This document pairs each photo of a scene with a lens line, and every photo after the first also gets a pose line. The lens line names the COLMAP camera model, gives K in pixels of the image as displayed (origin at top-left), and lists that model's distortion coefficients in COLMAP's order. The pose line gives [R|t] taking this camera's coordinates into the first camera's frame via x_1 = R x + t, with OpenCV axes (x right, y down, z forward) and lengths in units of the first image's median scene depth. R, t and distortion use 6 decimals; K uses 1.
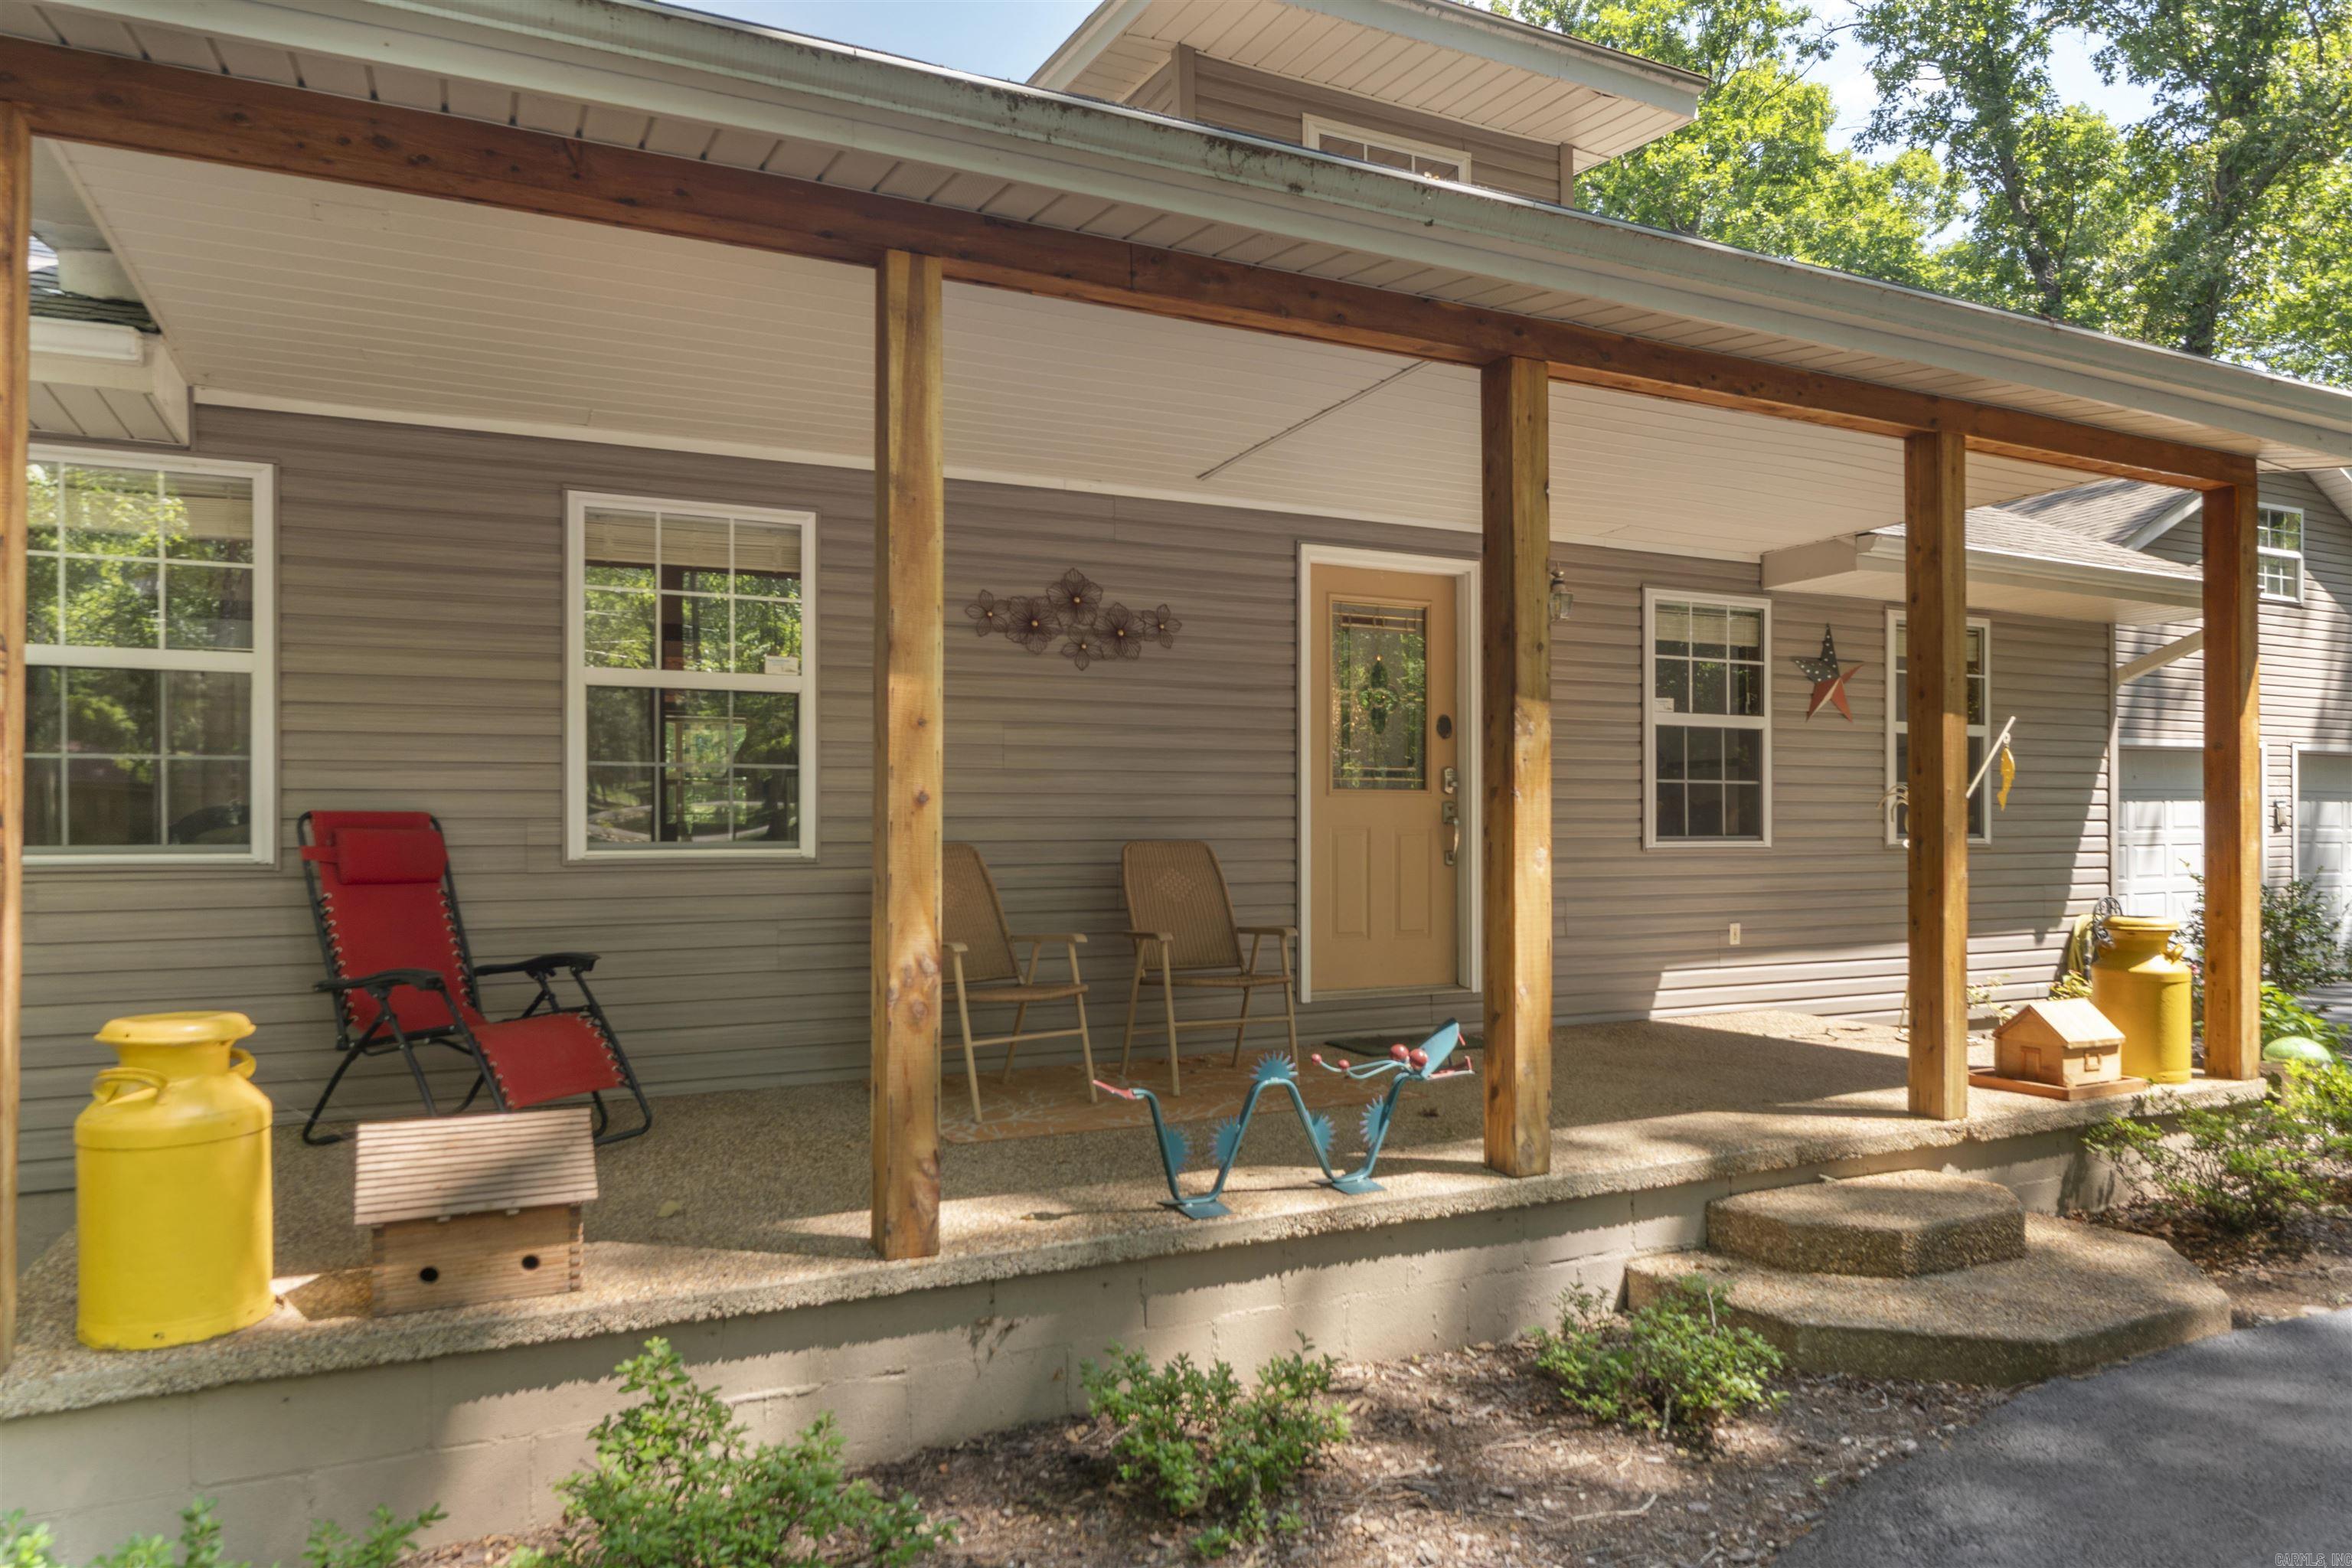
lens RADIAL K [[1433.8, 0, 1176.7], [0, 1433.8, 800.9], [0, 0, 1]] dist [0.010020, 0.000515]
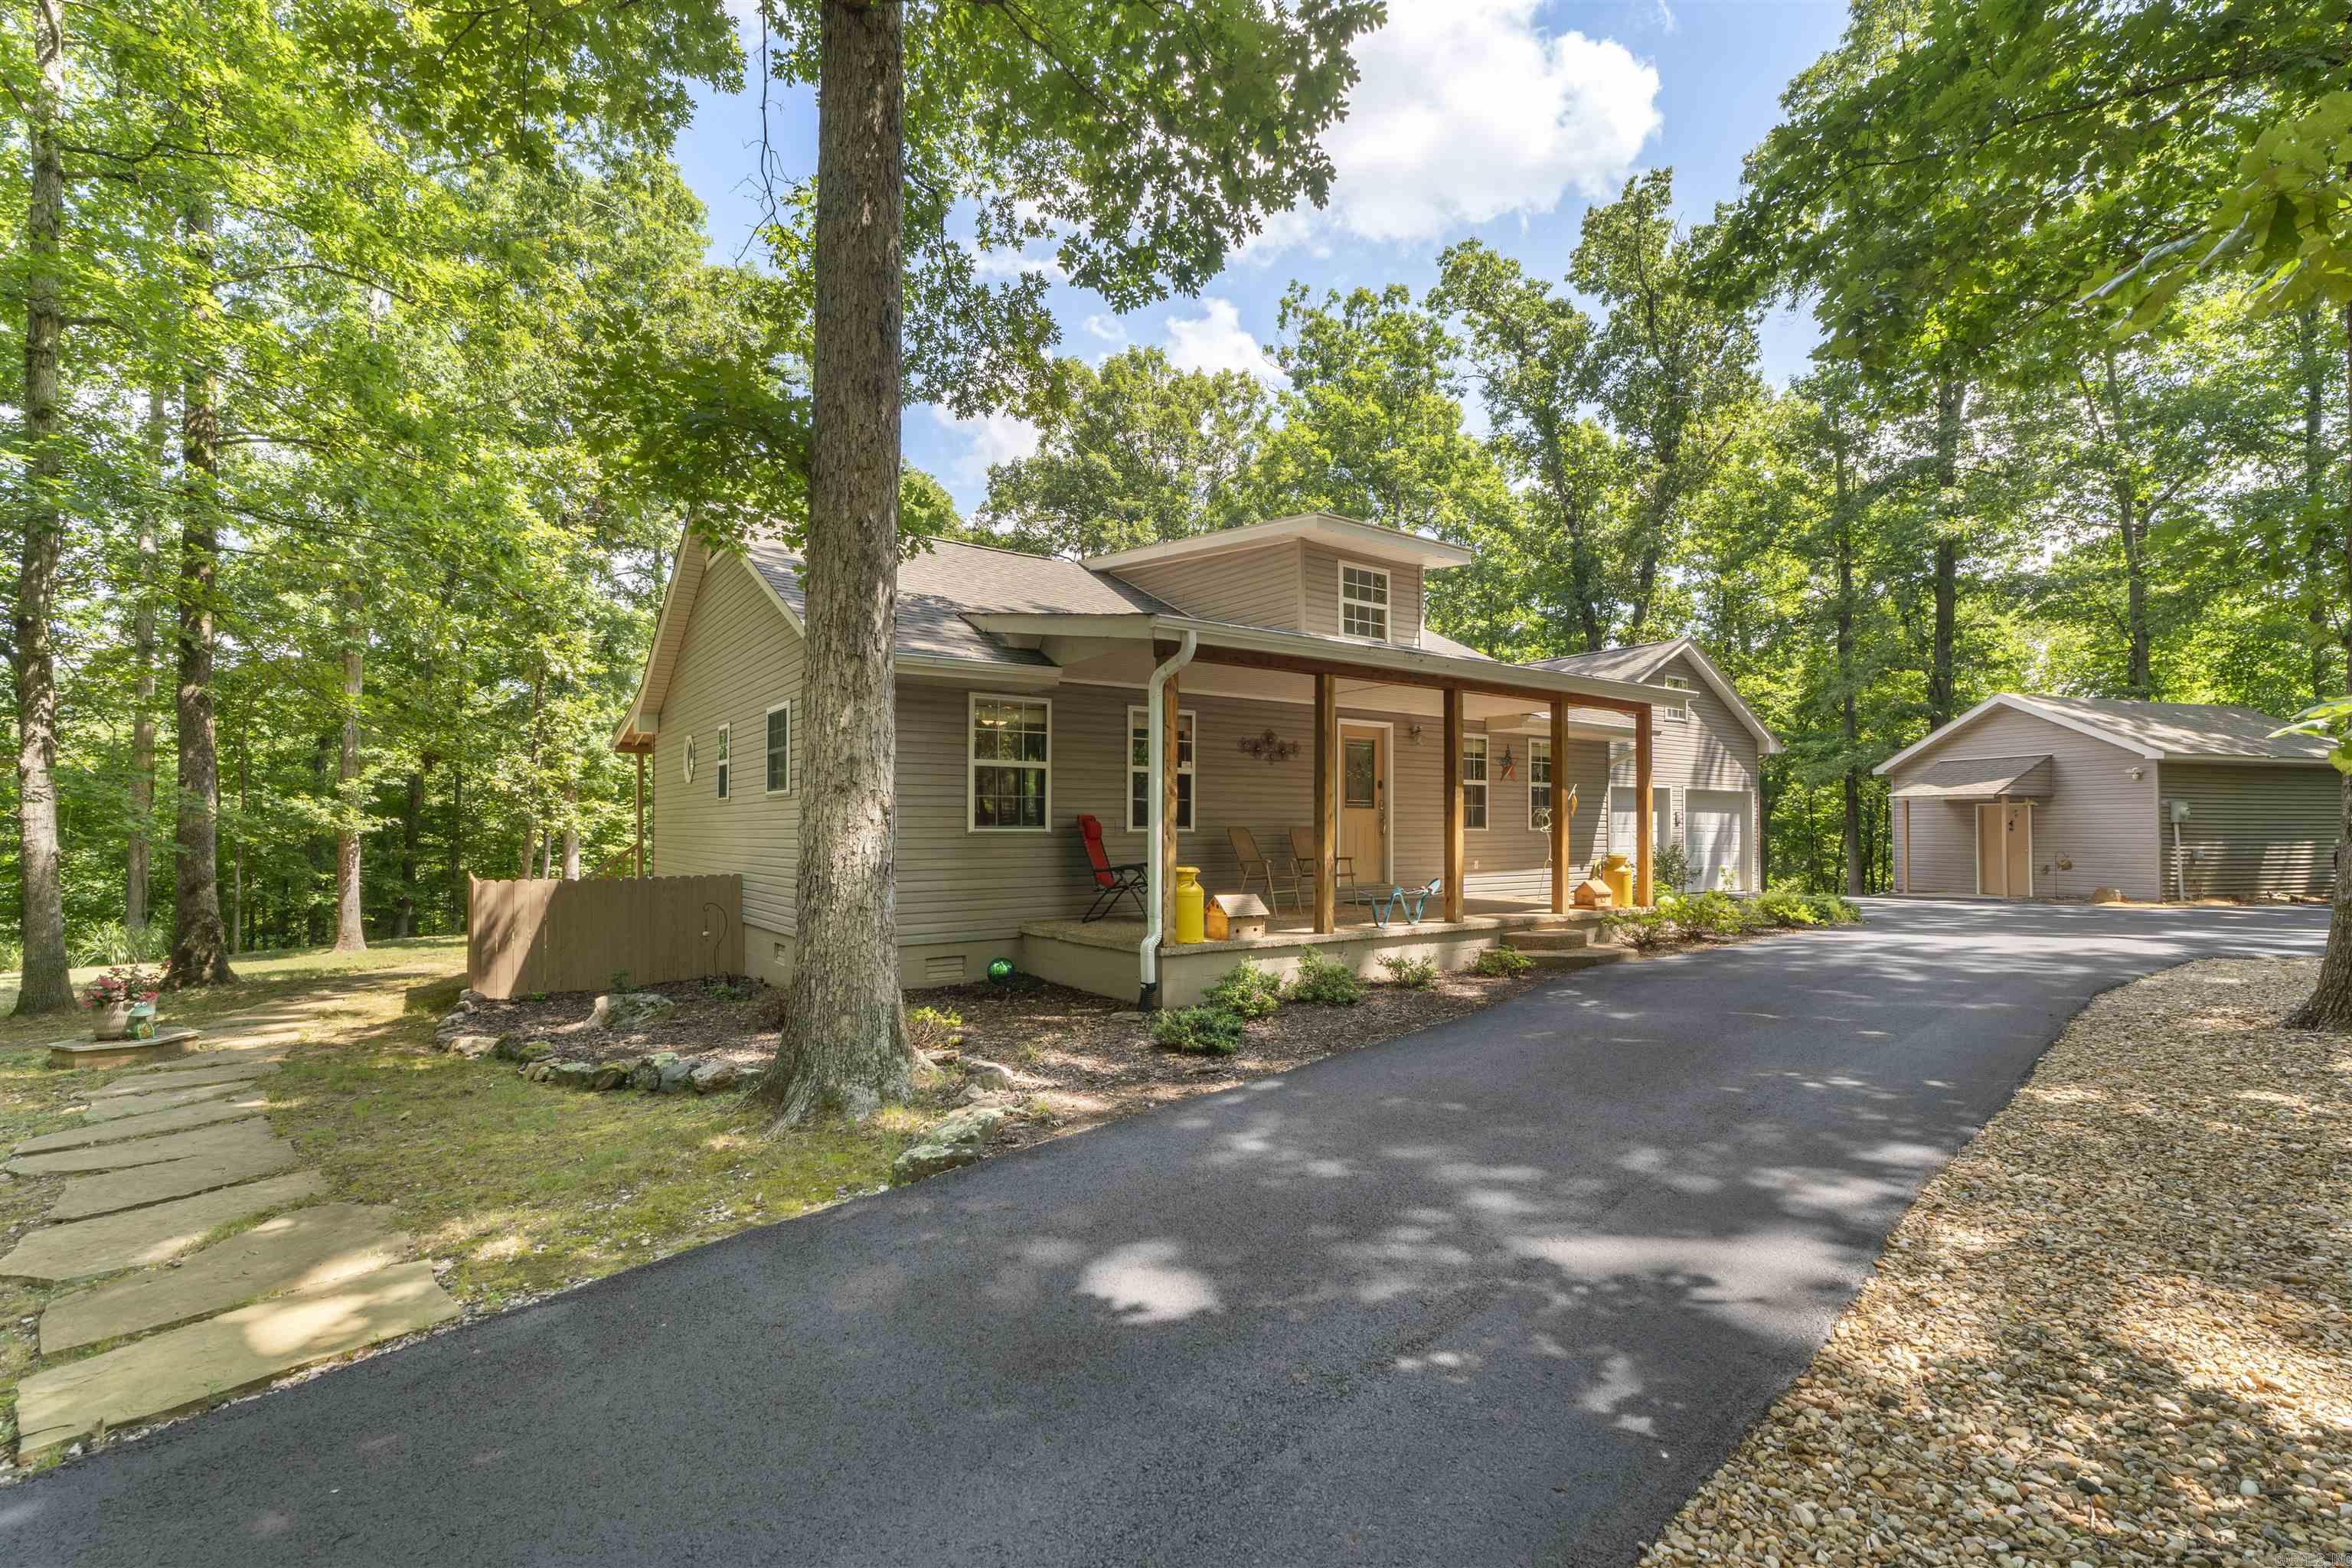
lens RADIAL K [[999.6, 0, 1173.9], [0, 999.6, 780.5], [0, 0, 1]] dist [0.001306, 0.005811]
pose [[0.985768, 0.015371, 0.167410, -0.570044], [-0.011865, 0.999689, -0.021920, -0.016391], [-0.167695, 0.019622, 0.985644, -0.865850]]
